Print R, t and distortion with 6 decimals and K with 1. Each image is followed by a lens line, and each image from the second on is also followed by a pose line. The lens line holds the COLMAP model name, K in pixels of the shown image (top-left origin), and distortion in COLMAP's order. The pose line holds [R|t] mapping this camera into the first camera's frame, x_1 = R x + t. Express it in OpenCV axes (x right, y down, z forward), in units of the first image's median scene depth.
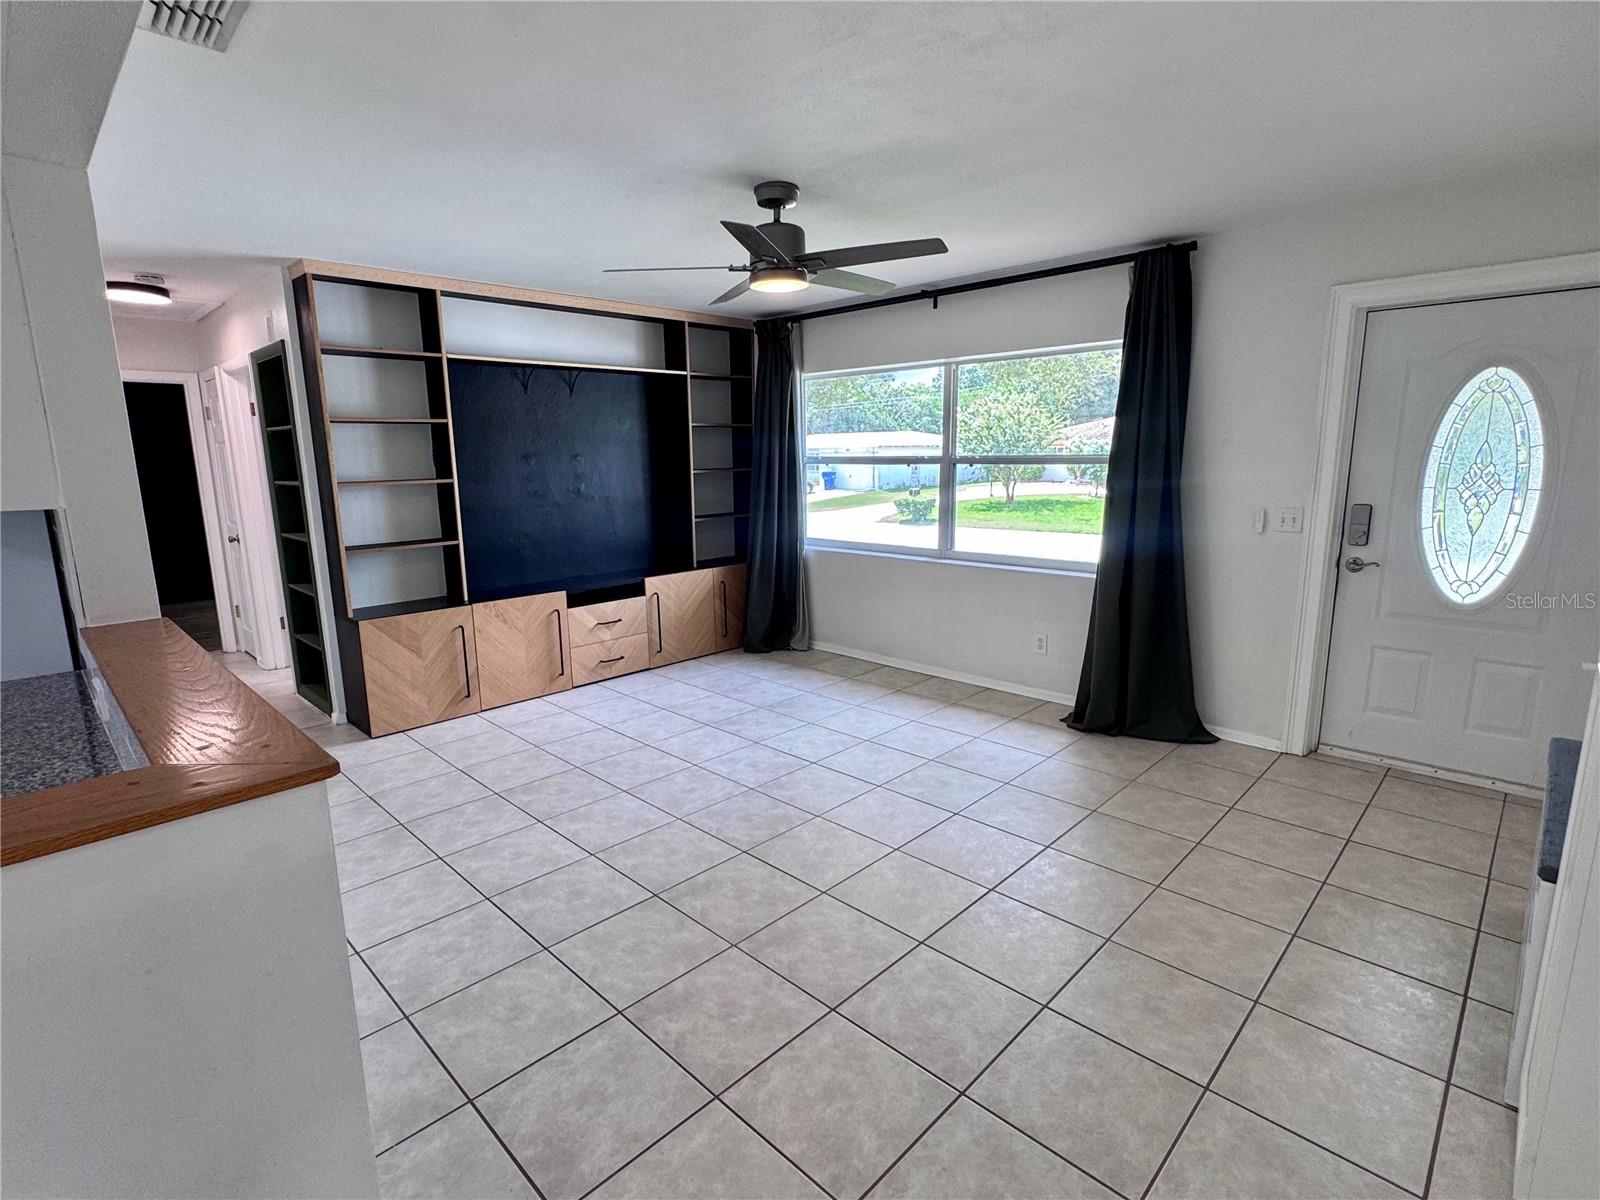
lens RADIAL K [[782.2, 0, 798.6], [0, 782.2, 600.7], [0, 0, 1]] dist [-0.001355, -0.000386]
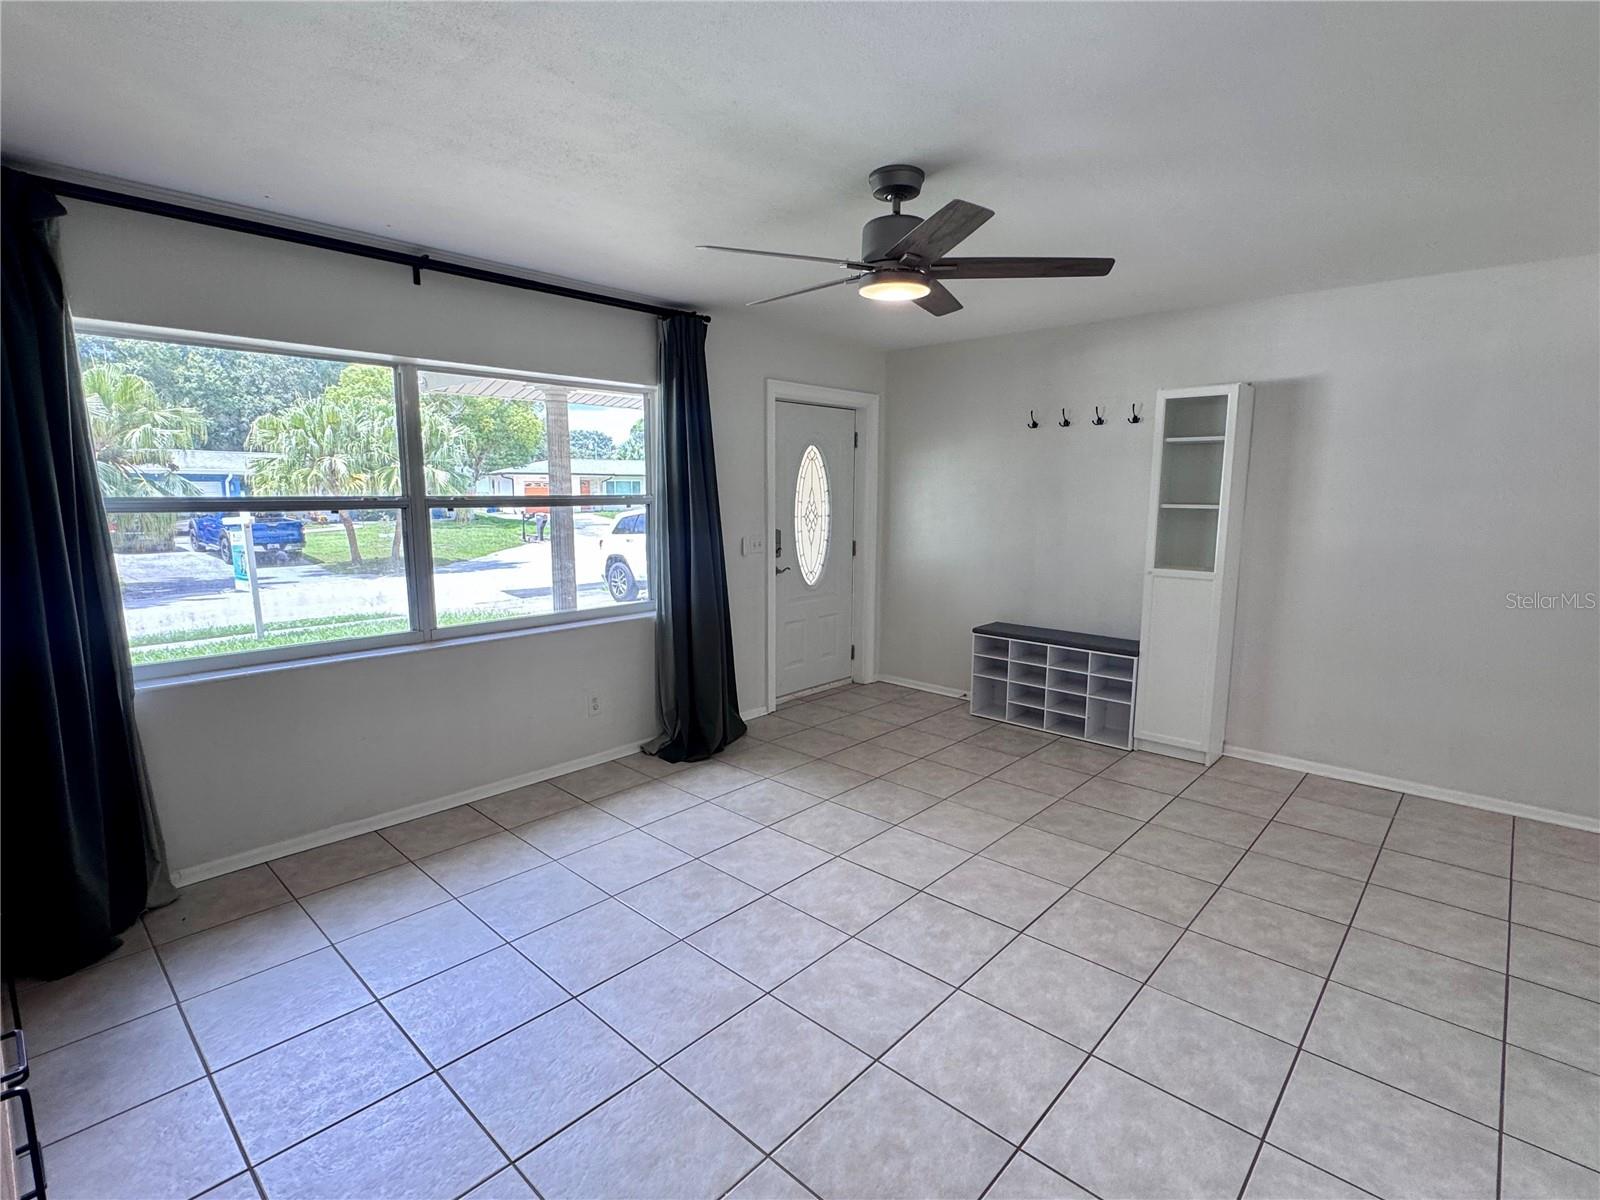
lens RADIAL K [[782.2, 0, 796.9], [0, 782.2, 596.7], [0, 0, 1]] dist [-0.001355, -0.000386]
pose [[-0.026227, -0.125207, 0.991784, -0.610329], [0.182084, 0.974930, 0.127894, -0.146195], [-0.982933, 0.183942, -0.002772, 0.799818]]
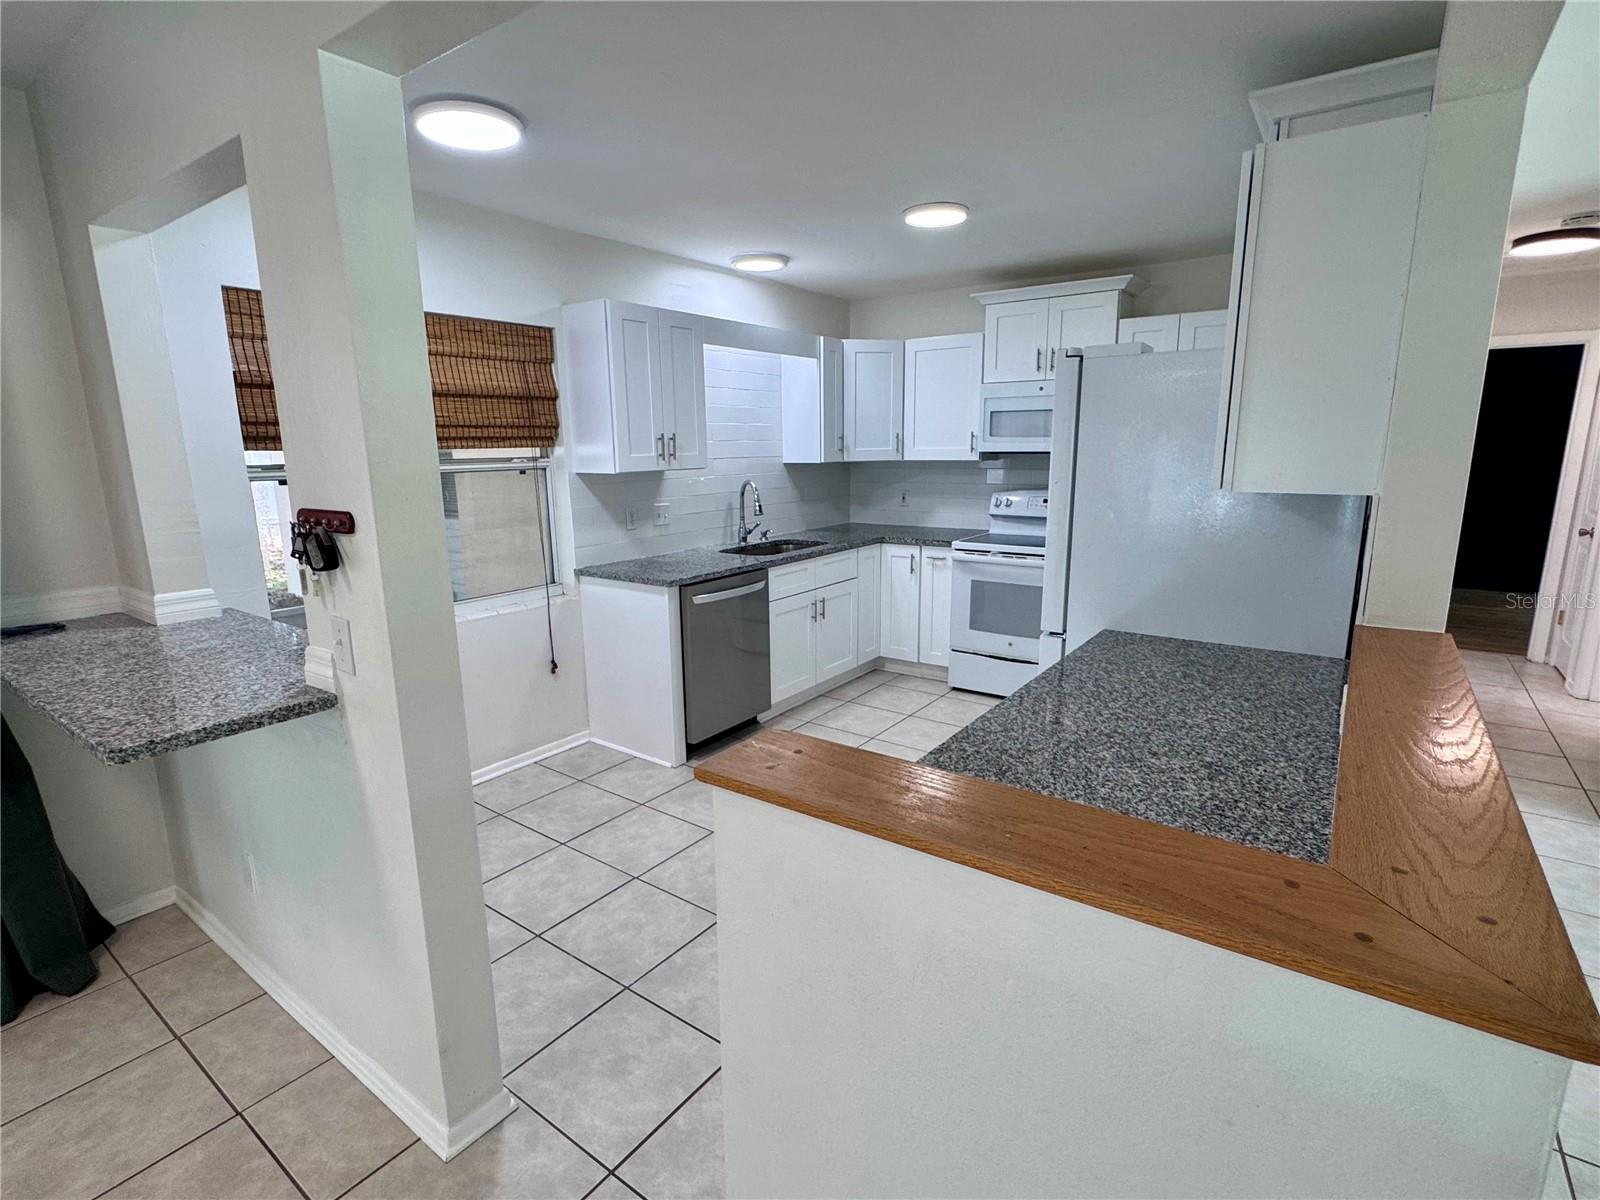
lens RADIAL K [[782.2, 0, 789.1], [0, 782.2, 598.7], [0, 0, 1]] dist [-0.001355, -0.000386]
pose [[0.143287, 0.206378, -0.967924, -0.049810], [-0.172650, 0.968232, 0.180885, -0.019740], [0.974505, 0.141194, 0.174366, 0.072508]]
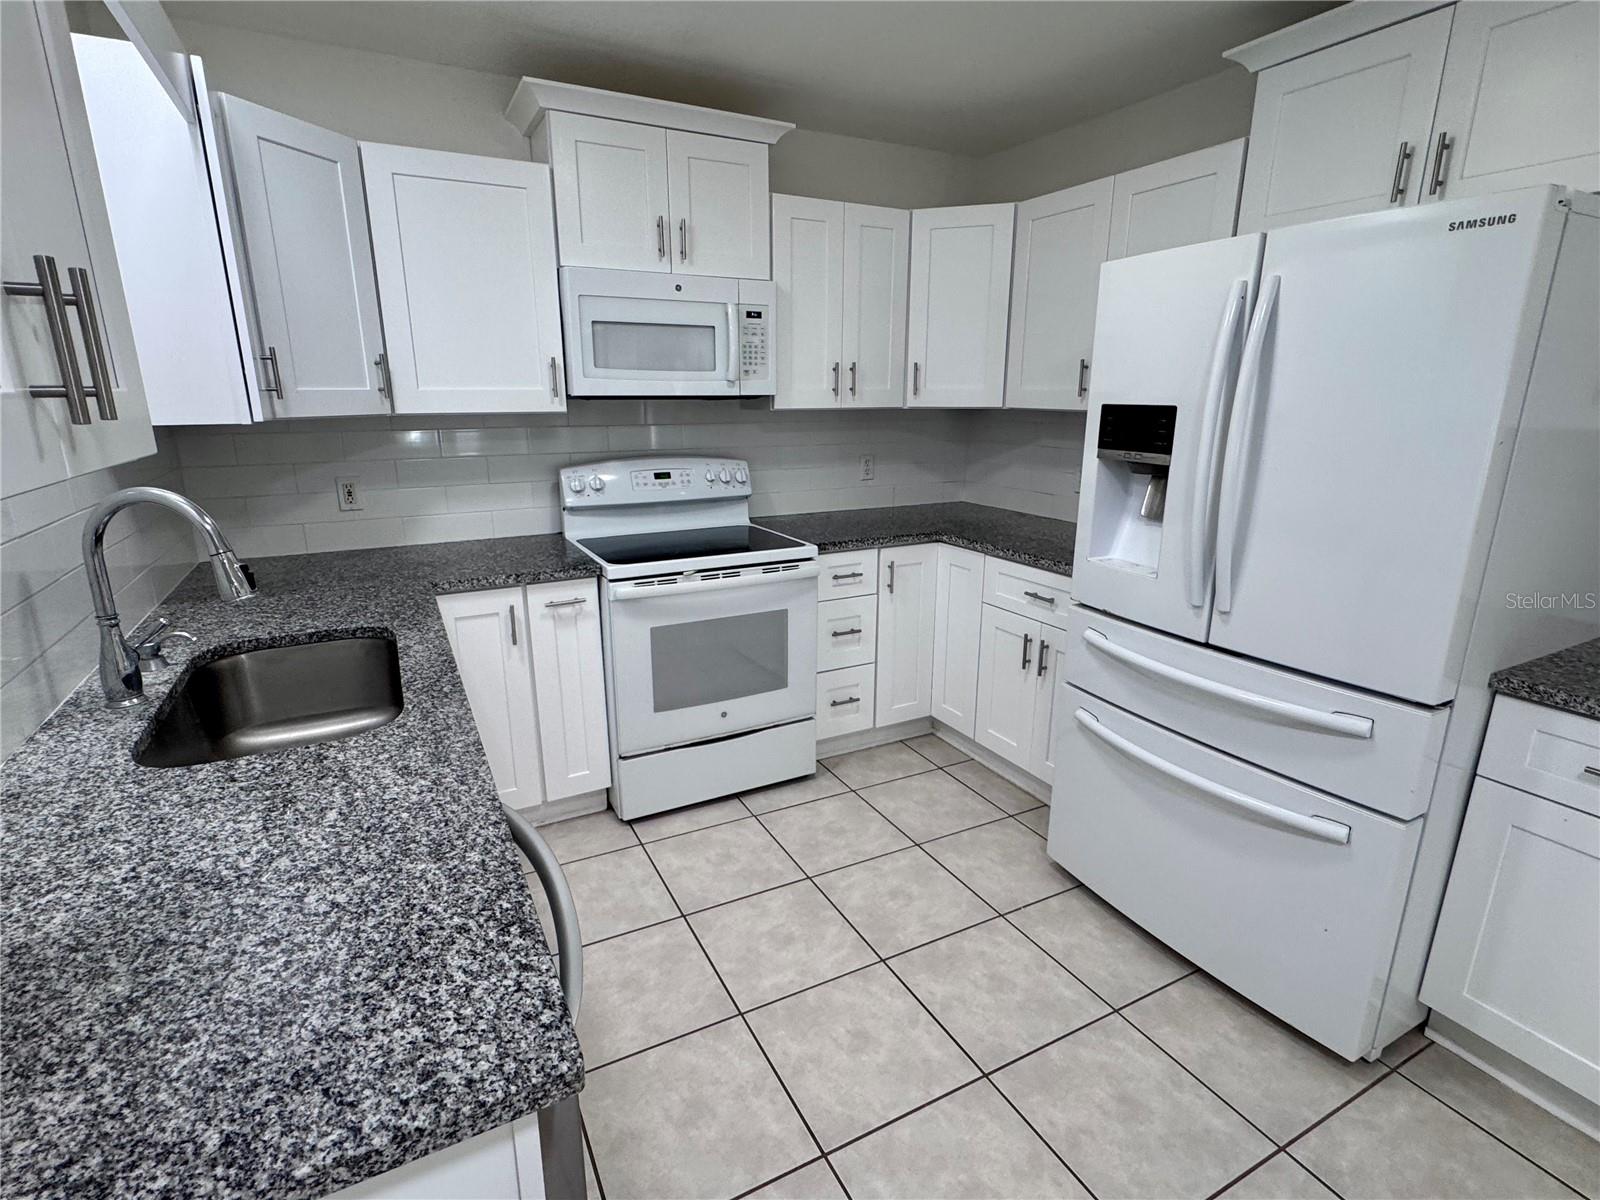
lens RADIAL K [[782.2, 0, 792.0], [0, 782.2, 602.1], [0, 0, 1]] dist [-0.001355, -0.000386]
pose [[0.950206, 0.098329, -0.295701, -0.760010], [-0.073969, 0.992962, 0.092494, 0.021495], [0.302715, -0.066015, 0.950792, -0.032824]]
